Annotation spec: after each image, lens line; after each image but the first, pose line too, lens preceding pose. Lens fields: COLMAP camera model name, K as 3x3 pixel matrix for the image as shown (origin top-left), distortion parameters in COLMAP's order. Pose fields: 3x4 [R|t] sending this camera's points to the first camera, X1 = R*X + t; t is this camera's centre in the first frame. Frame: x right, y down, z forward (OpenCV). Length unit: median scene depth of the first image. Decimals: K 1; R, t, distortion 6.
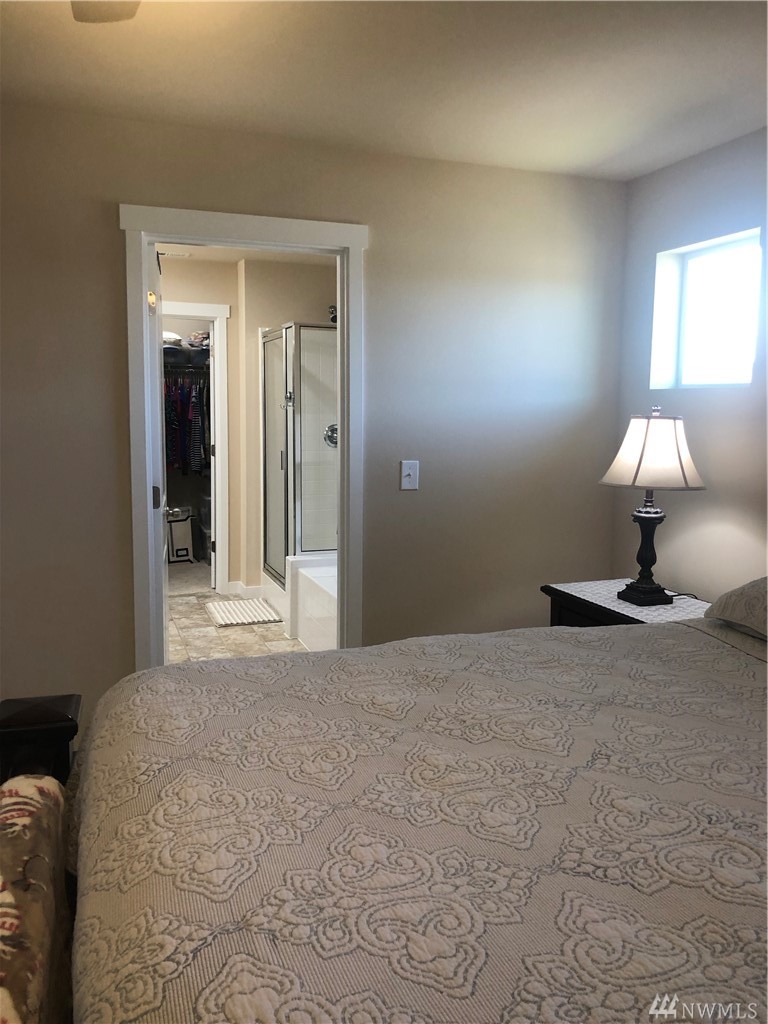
lens RADIAL K [[835.3, 0, 395.8], [0, 835.3, 489.8], [0, 0, 1]] dist [0.052692, -0.070692]
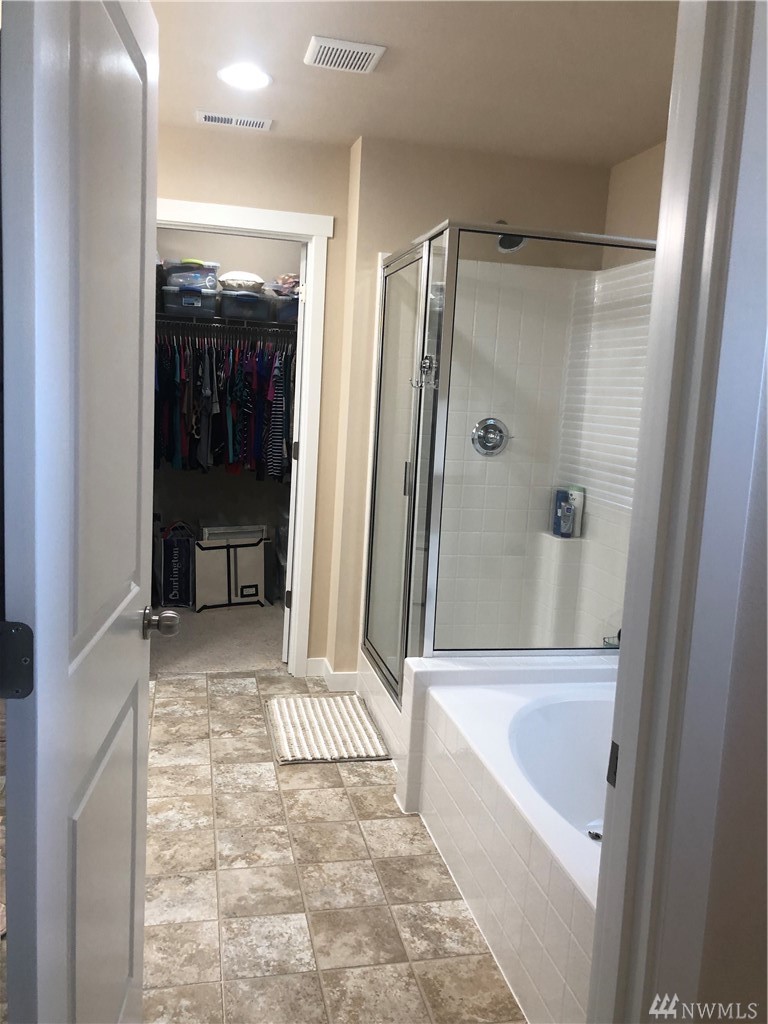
lens RADIAL K [[835.3, 0, 373.0], [0, 835.3, 503.7], [0, 0, 1]] dist [0.052692, -0.070692]
pose [[0.987719, 0.061677, -0.143553, -0.076489], [-0.057486, 0.997795, 0.033166, -0.036101], [0.145282, -0.024506, 0.989087, 0.436764]]
